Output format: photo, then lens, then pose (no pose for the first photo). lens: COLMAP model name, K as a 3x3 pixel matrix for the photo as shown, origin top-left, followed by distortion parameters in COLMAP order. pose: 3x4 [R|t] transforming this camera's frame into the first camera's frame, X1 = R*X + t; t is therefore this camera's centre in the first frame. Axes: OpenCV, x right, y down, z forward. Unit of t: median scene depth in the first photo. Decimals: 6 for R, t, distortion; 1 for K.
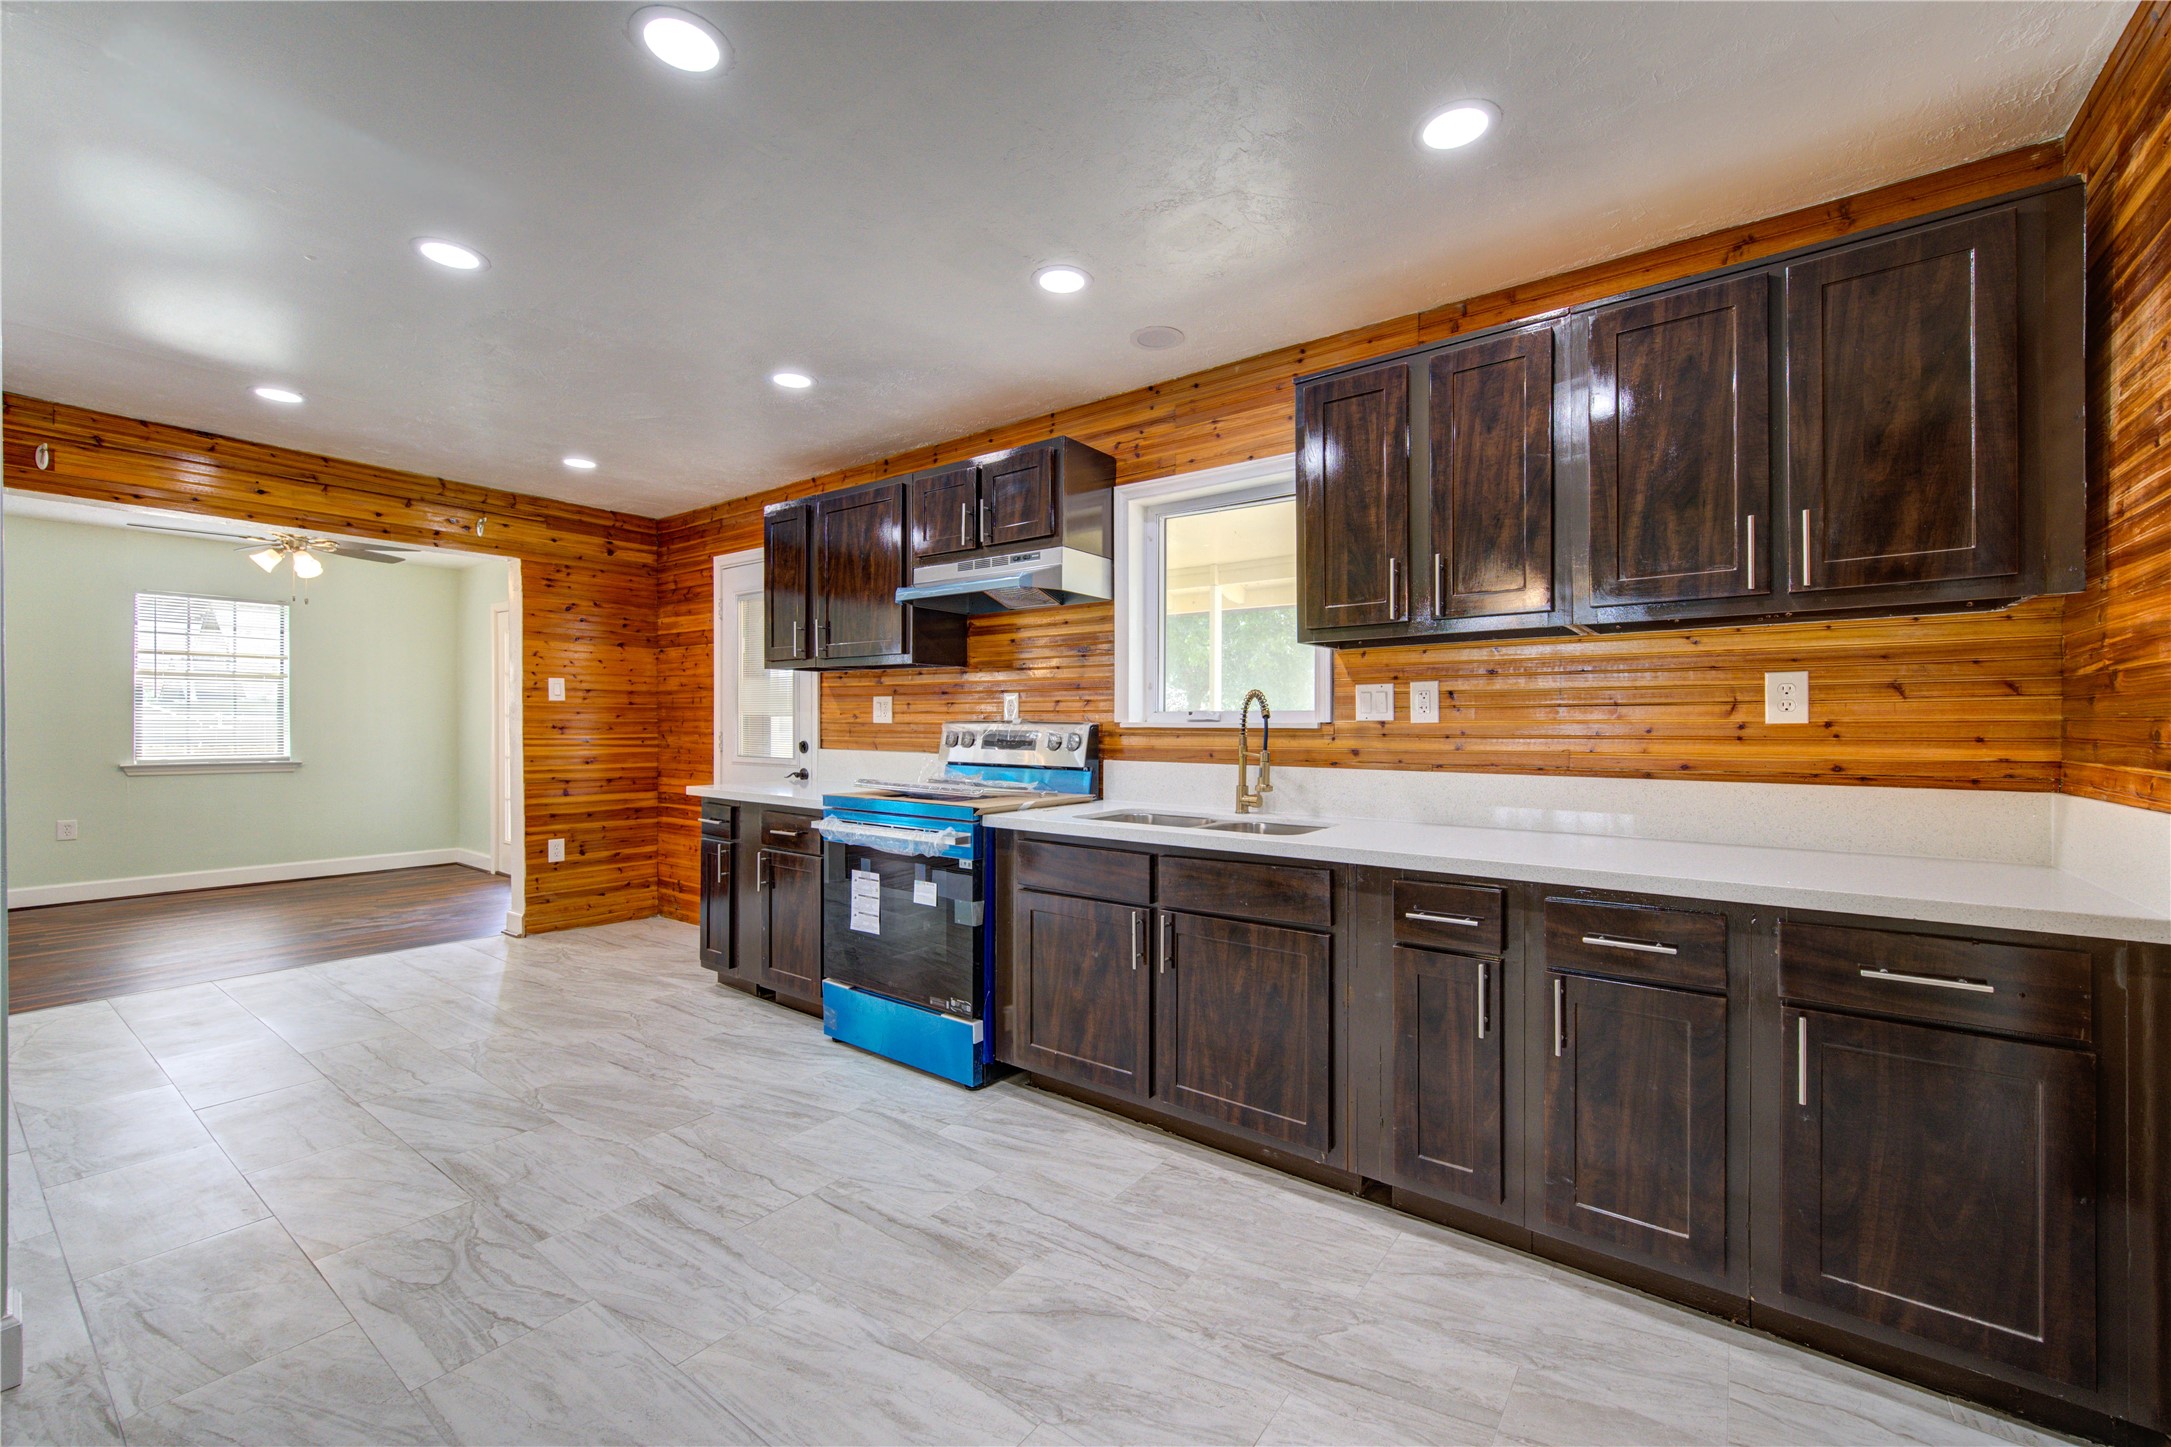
lens RADIAL K [[843.0, 0, 1063.4], [0, 843.0, 724.2], [0, 0, 1]] dist [0.002501, -0.000027]
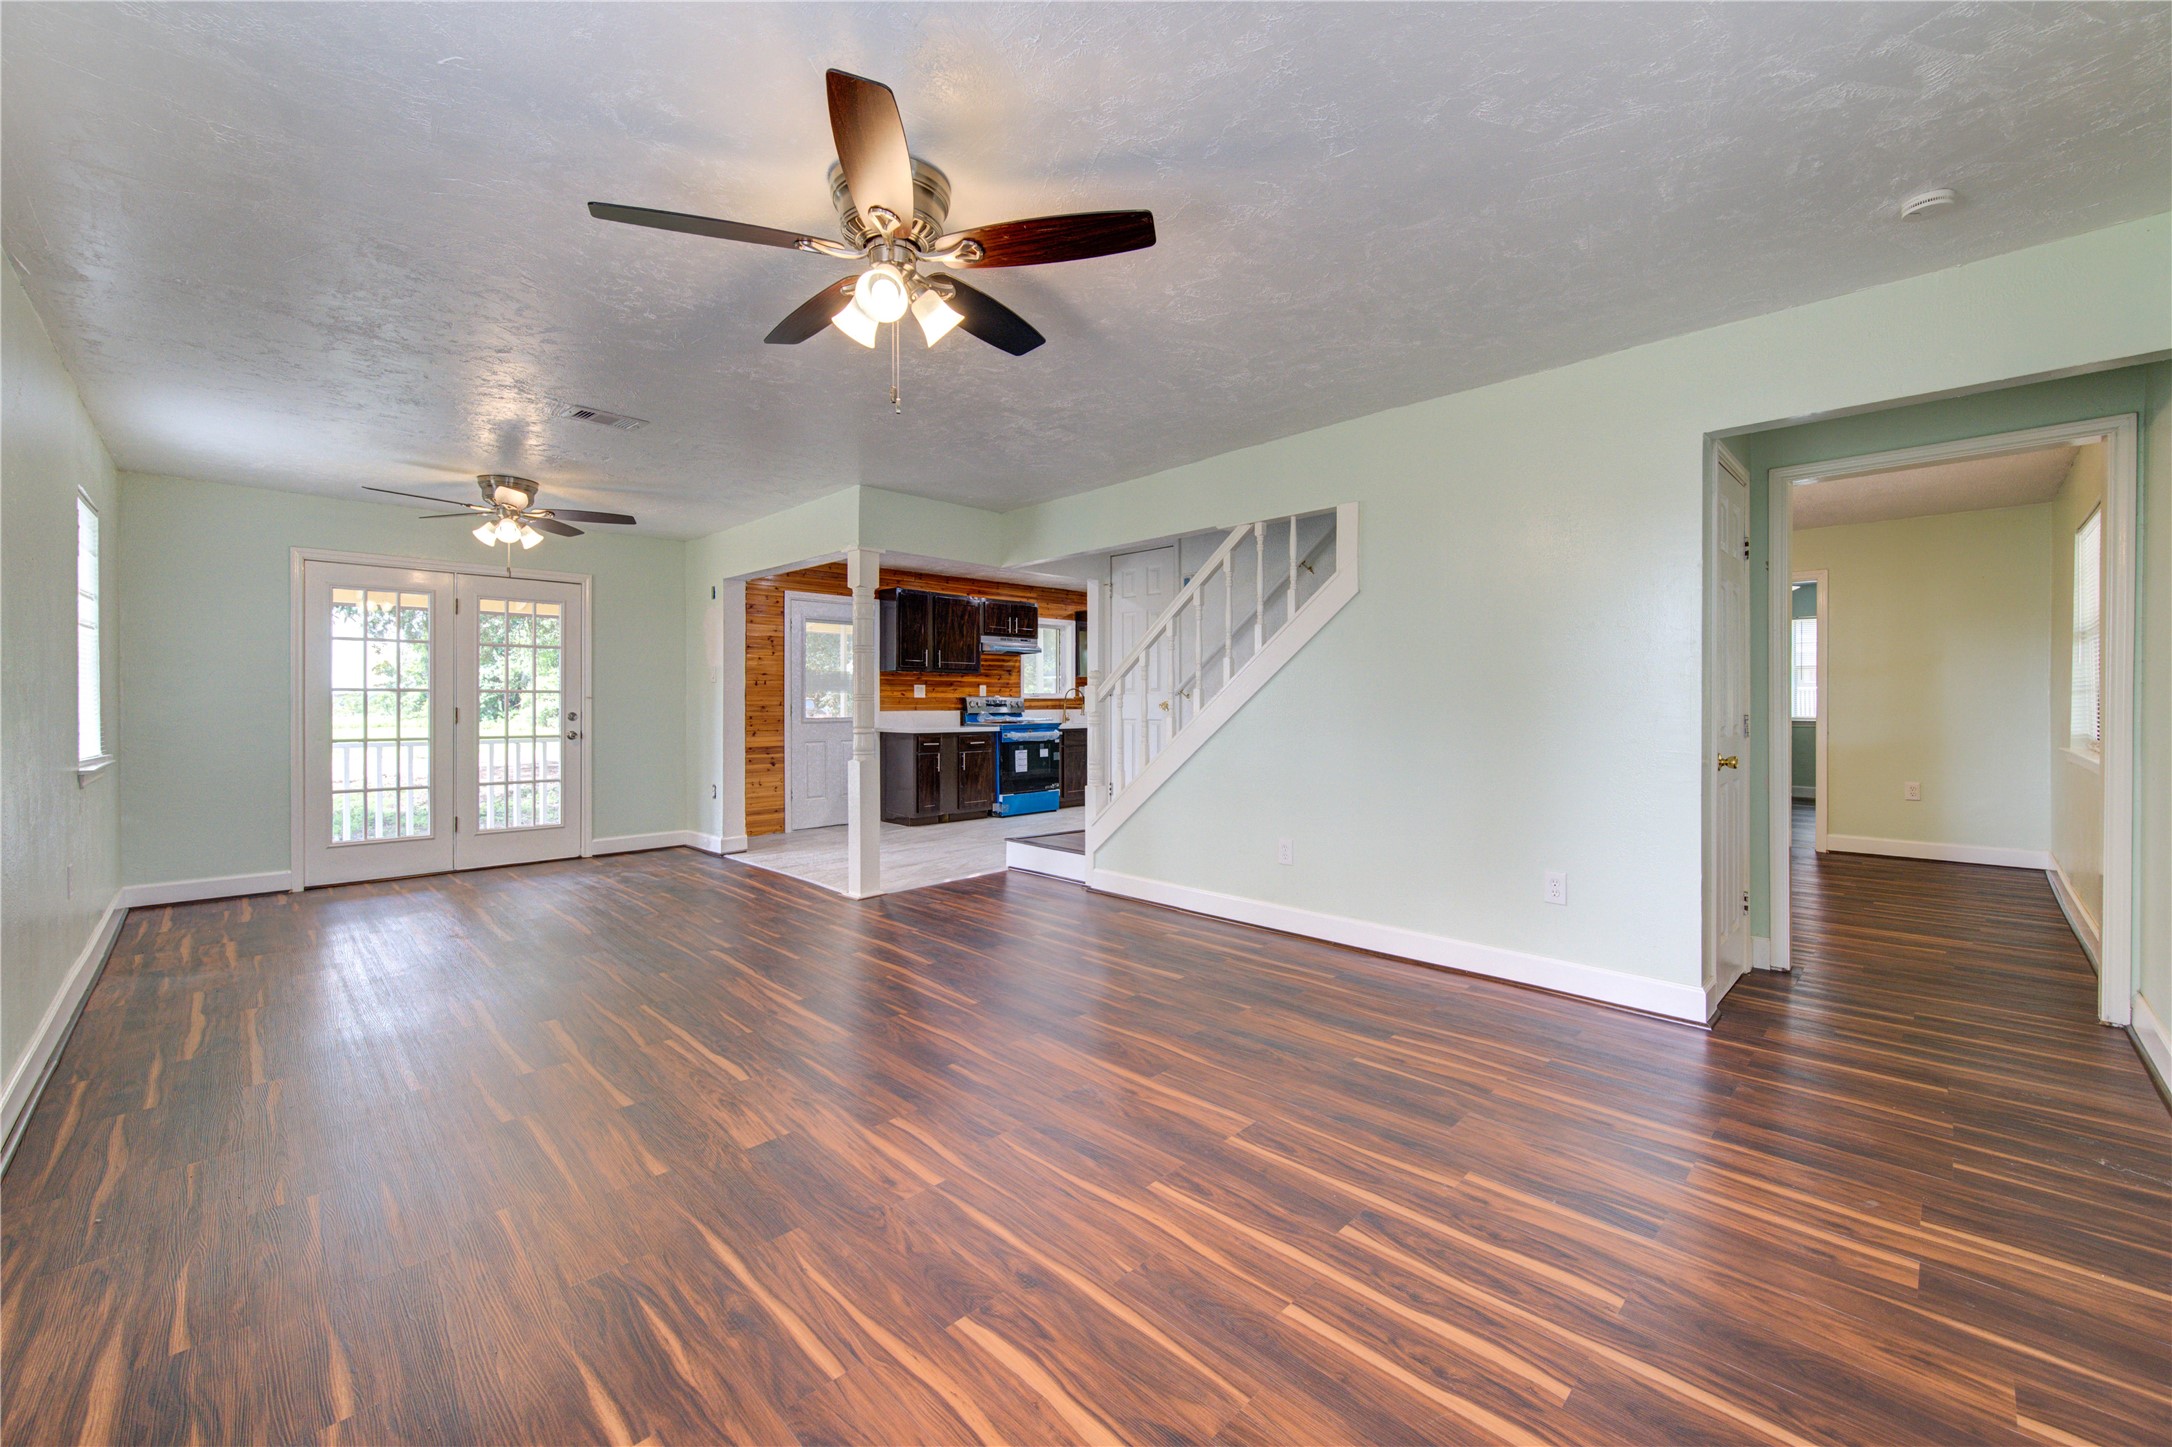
lens RADIAL K [[891.8, 0, 1090.1], [0, 891.8, 678.8], [0, 0, 1]] dist [0.001592, -0.000022]
pose [[0.127070, 0.020151, 0.991689, -3.717732], [0.004323, 0.999773, -0.020869, 0.000656], [-0.991884, 0.006939, 0.126954, 0.466735]]
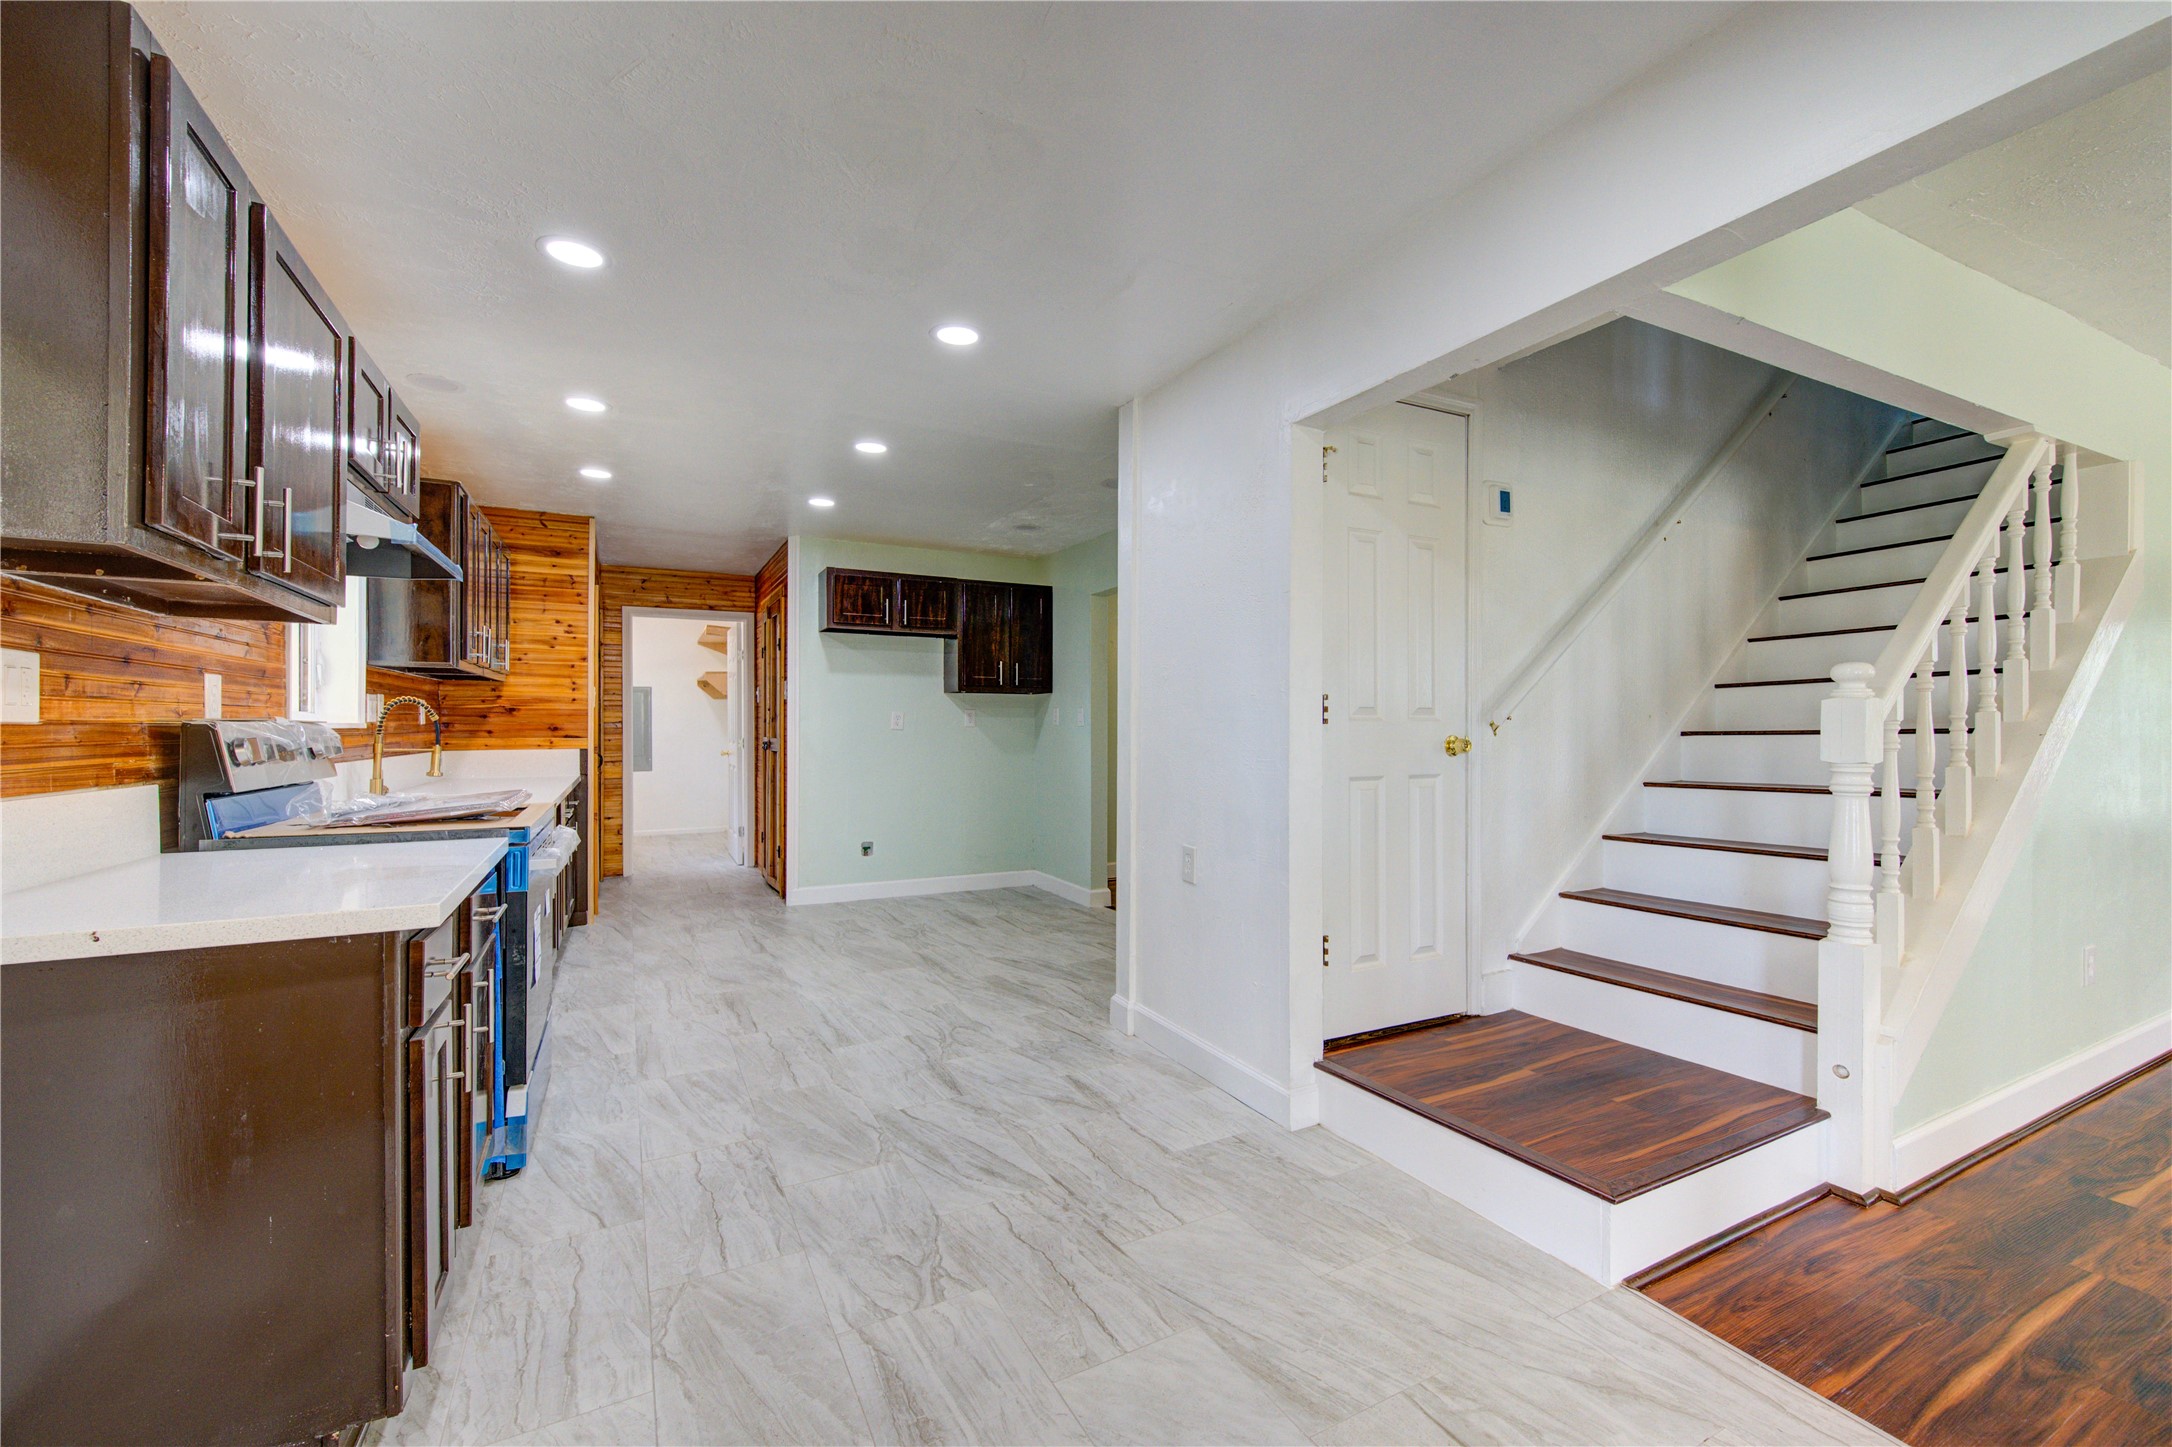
lens RADIAL K [[859.5, 0, 1112.7], [0, 859.5, 725.6], [0, 0, 1]] dist [0.000779, -0.000213]
pose [[-0.914157, -0.002590, 0.405351, -1.266447], [-0.003165, 0.999995, -0.000748, -0.001714], [-0.405347, -0.001966, -0.914161, 1.807167]]
